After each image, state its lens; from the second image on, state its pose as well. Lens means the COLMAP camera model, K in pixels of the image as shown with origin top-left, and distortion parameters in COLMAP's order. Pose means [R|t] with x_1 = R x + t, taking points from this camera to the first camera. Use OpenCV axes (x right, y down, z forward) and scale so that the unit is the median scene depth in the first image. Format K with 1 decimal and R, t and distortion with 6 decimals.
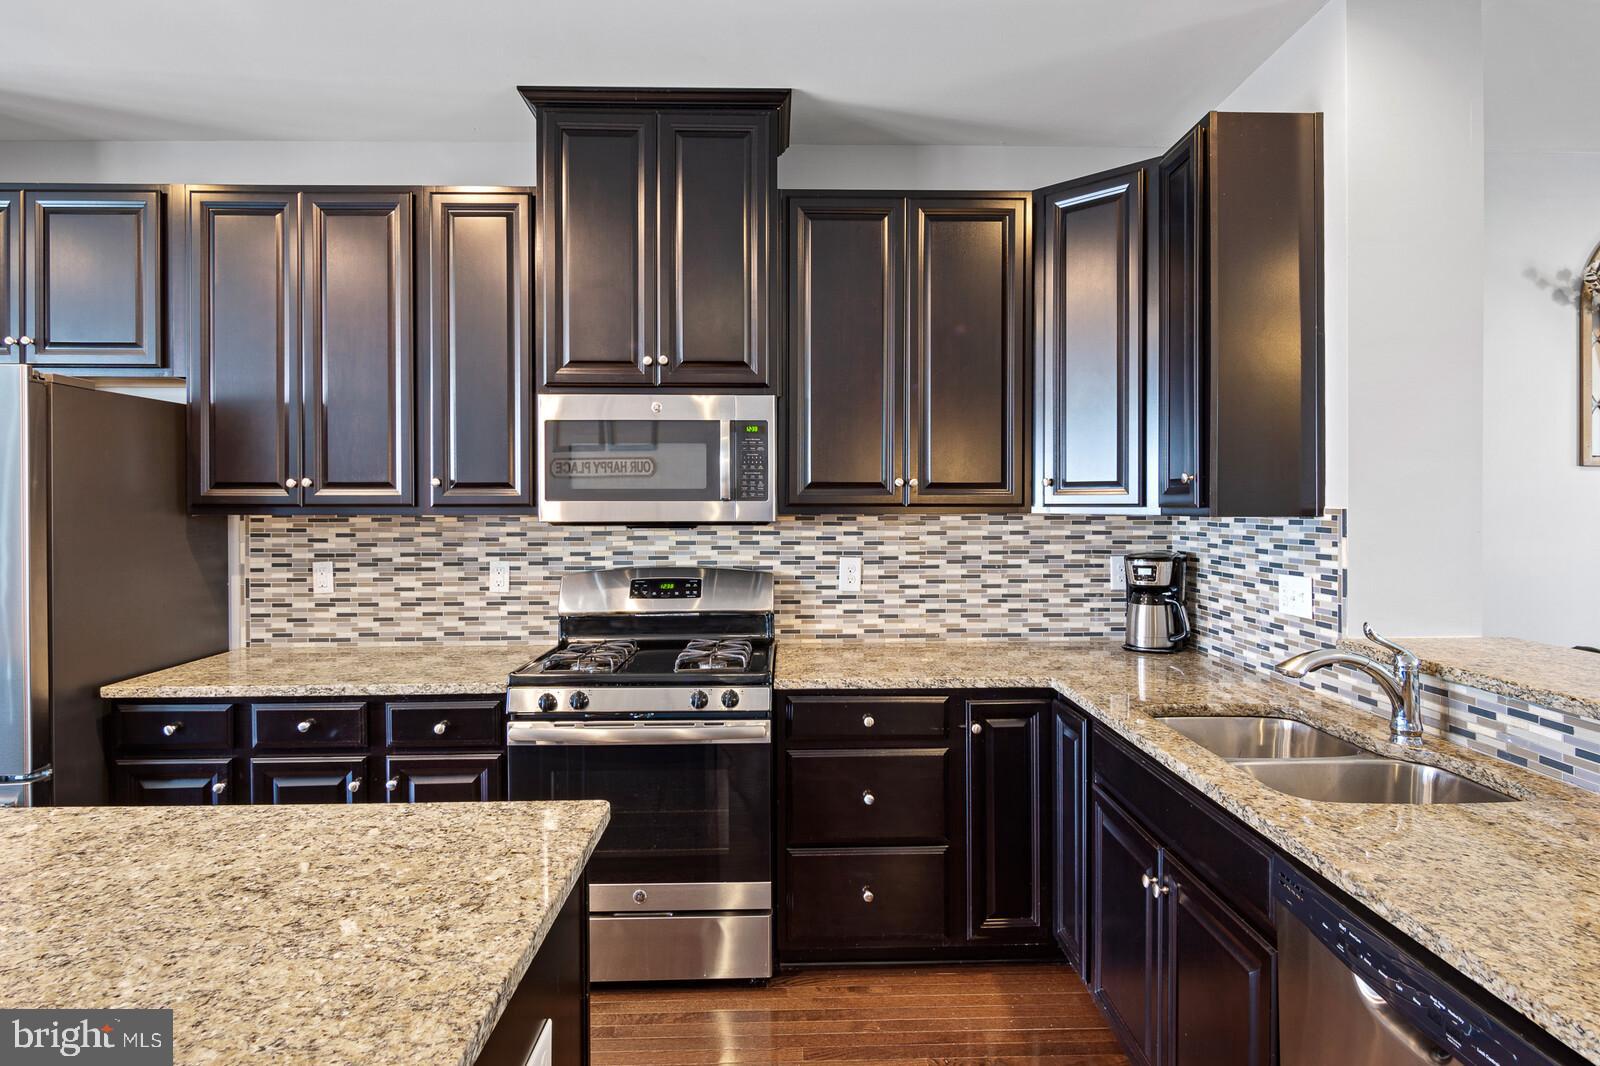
lens RADIAL K [[875.3, 0, 810.4], [0, 875.3, 506.7], [0, 0, 1]] dist [-0.002202, -0.003930]
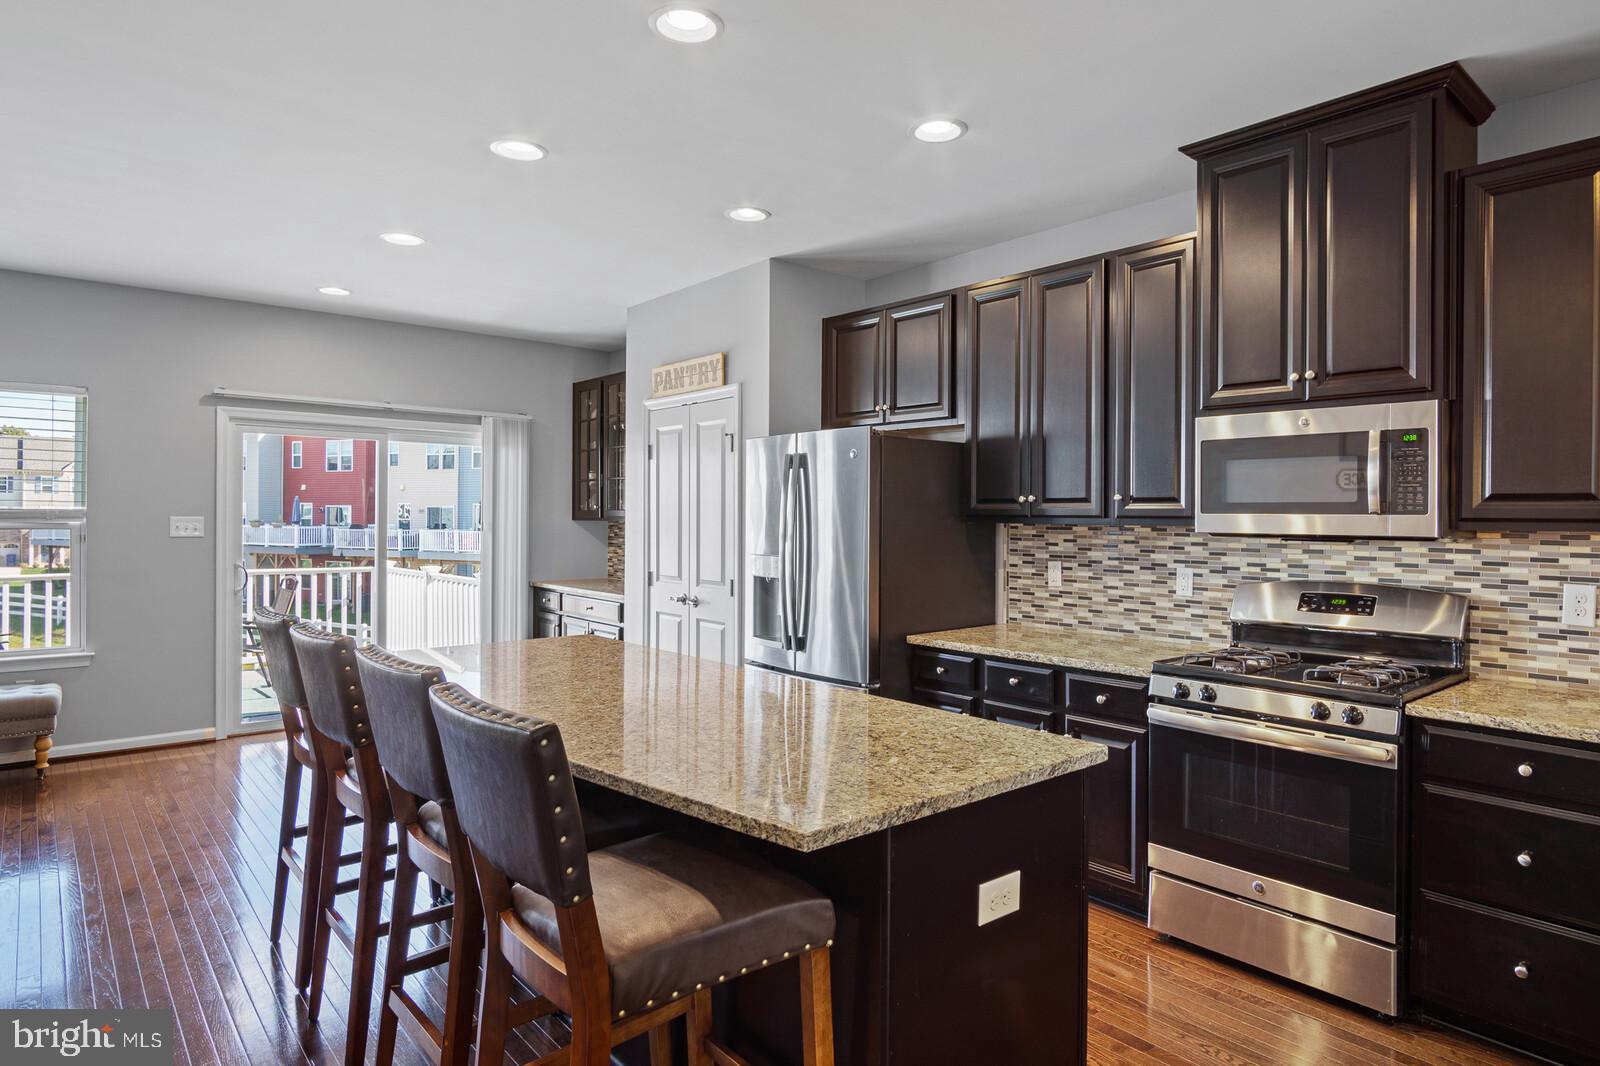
lens RADIAL K [[935.1, 0, 859.7], [0, 935.1, 517.0], [0, 0, 1]] dist [-0.000950, -0.003675]
pose [[0.646555, 0.007591, -0.762829, 0.318833], [-0.009765, 0.999951, 0.001674, -0.000366], [0.762805, 0.006367, 0.646598, -0.094487]]
